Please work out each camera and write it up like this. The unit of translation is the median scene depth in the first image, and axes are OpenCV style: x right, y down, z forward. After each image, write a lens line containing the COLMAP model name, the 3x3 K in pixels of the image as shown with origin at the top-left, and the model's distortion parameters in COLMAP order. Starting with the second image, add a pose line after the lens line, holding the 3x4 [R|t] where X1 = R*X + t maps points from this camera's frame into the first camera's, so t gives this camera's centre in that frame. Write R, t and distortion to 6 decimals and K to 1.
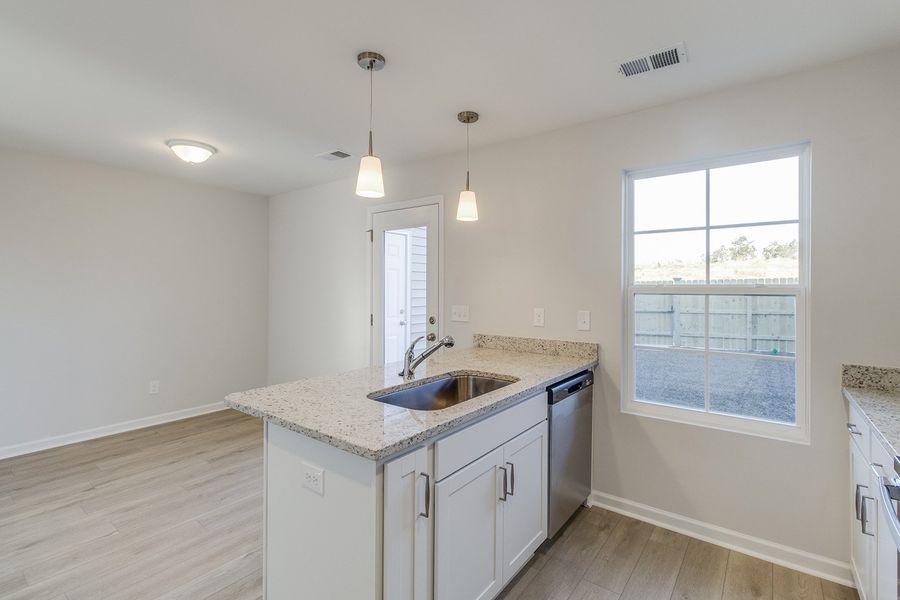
lens RADIAL K [[412.8, 0, 449.7], [0, 412.8, 290.4], [0, 0, 1]] dist [0.016799, -0.000283]
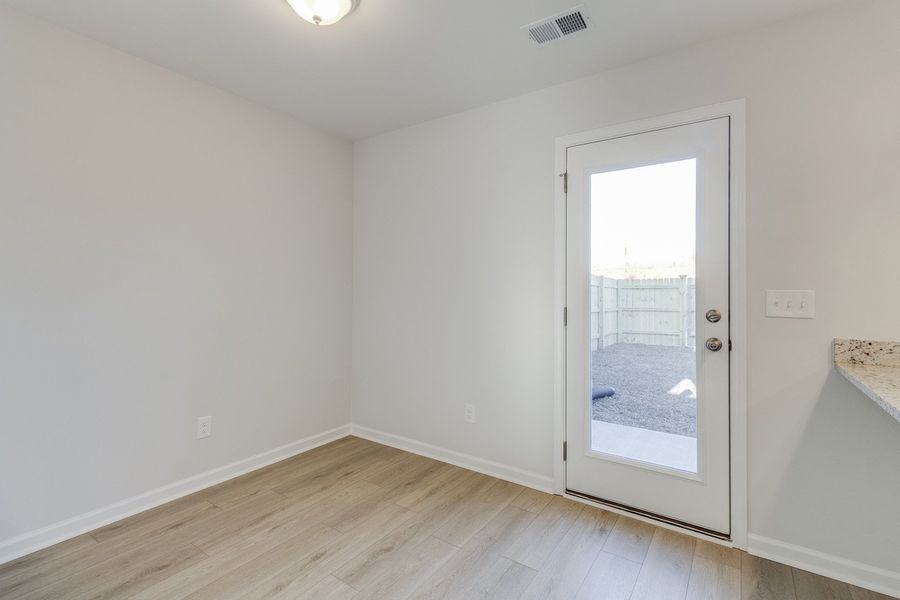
lens RADIAL K [[406.5, 0, 452.3], [0, 406.5, 286.9], [0, 0, 1]] dist [-0.001241, -0.000017]
pose [[0.997706, 0.005248, 0.067499, -0.450349], [-0.004514, 0.999929, -0.011025, 0.038954], [-0.067552, 0.010695, 0.997658, 0.441529]]
